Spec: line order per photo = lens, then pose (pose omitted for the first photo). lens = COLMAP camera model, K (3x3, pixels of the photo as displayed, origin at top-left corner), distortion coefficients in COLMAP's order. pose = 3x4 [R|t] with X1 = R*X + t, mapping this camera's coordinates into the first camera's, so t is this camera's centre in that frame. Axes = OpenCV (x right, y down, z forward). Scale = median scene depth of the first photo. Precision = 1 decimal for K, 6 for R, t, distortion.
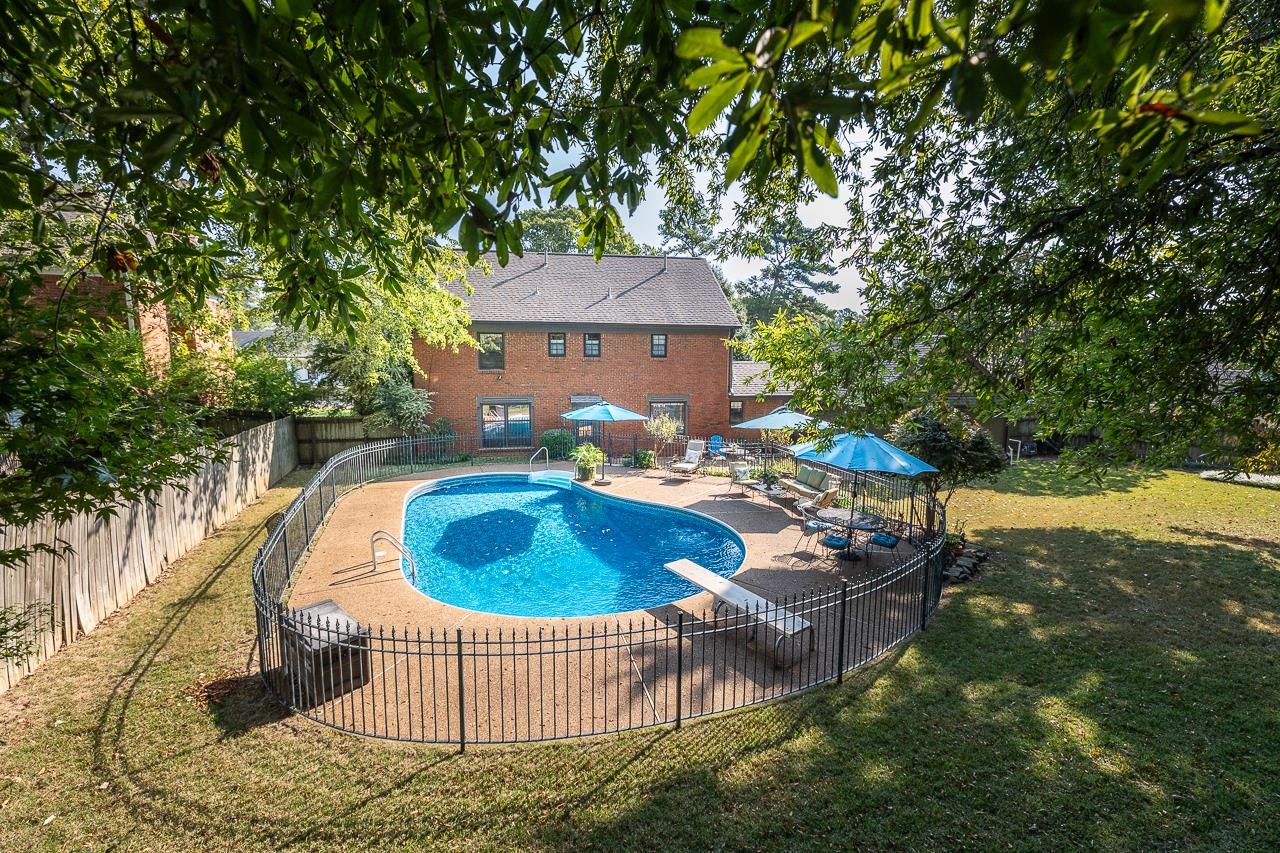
lens RADIAL K [[542.4, 0, 640.0], [0, 542.4, 426.5], [0, 0, 1]] dist [0.000969, -0.000313]
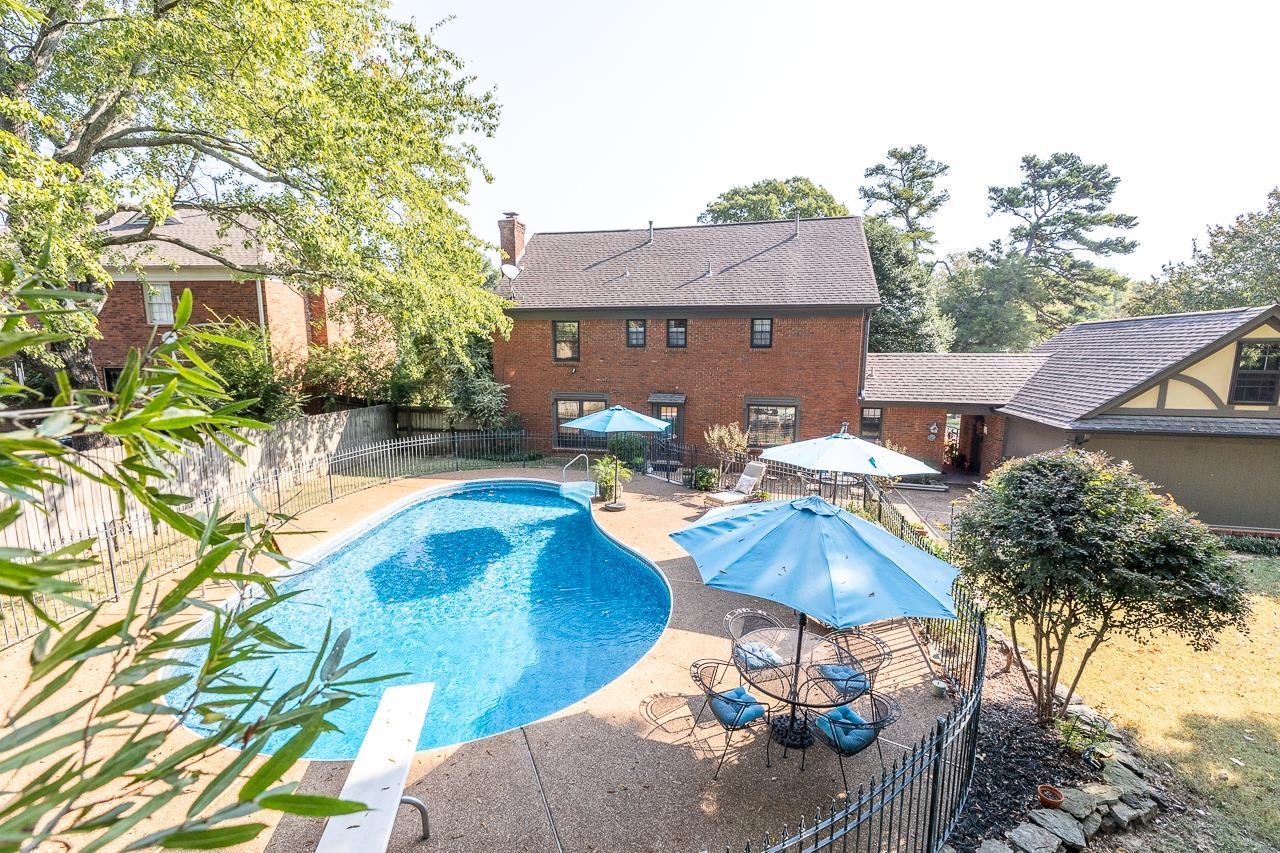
lens RADIAL K [[542.4, 0, 640.0], [0, 542.4, 426.5], [0, 0, 1]] dist [0.000969, -0.000313]
pose [[0.906817, 0.059421, -0.417315, 0.210976], [-0.050226, 0.998193, 0.032990, -0.031558], [0.418521, -0.008956, 0.908163, 0.216443]]
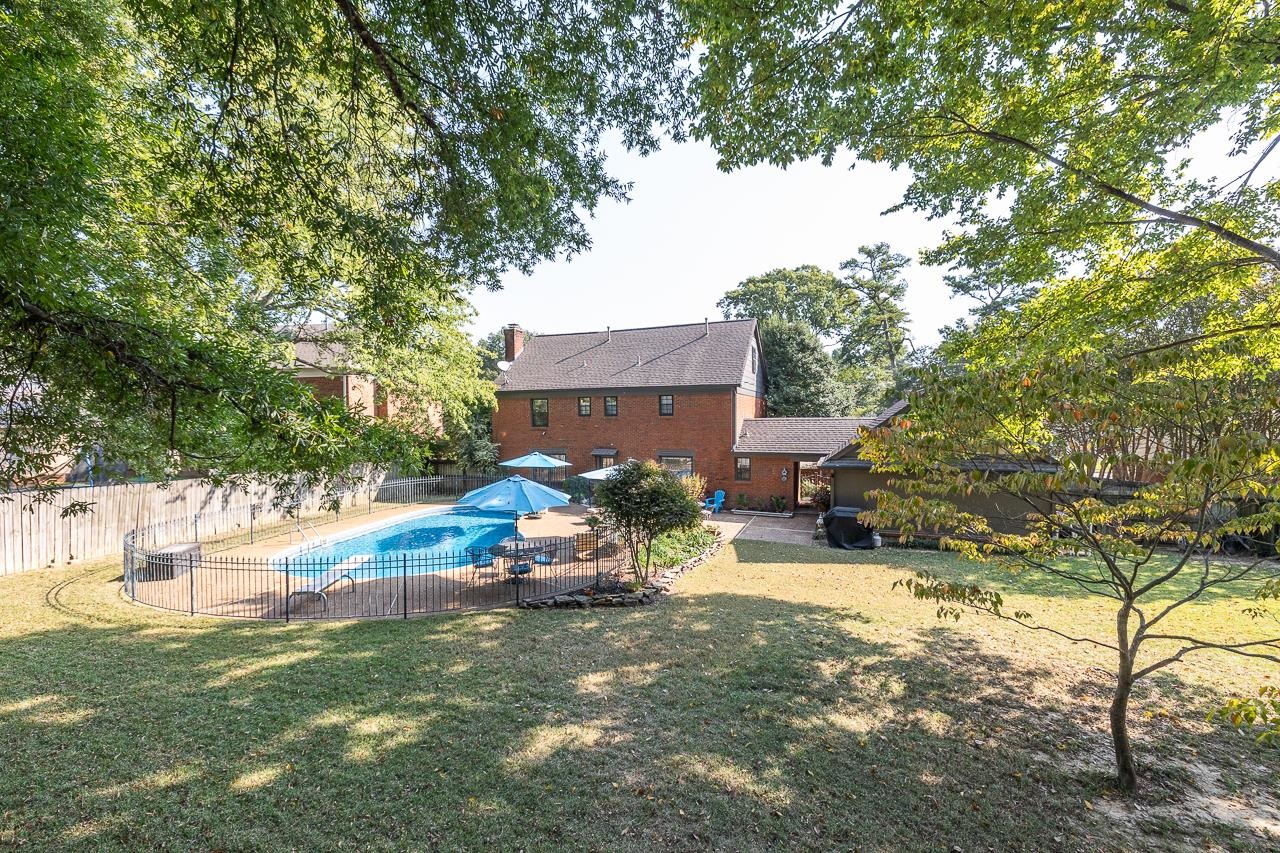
lens RADIAL K [[542.4, 0, 640.0], [0, 542.4, 426.5], [0, 0, 1]] dist [0.000969, -0.000313]
pose [[0.841861, -0.002629, -0.539688, 0.591059], [-0.052785, 0.994793, -0.087185, -0.005978], [0.537107, 0.101885, 0.837339, 0.046192]]
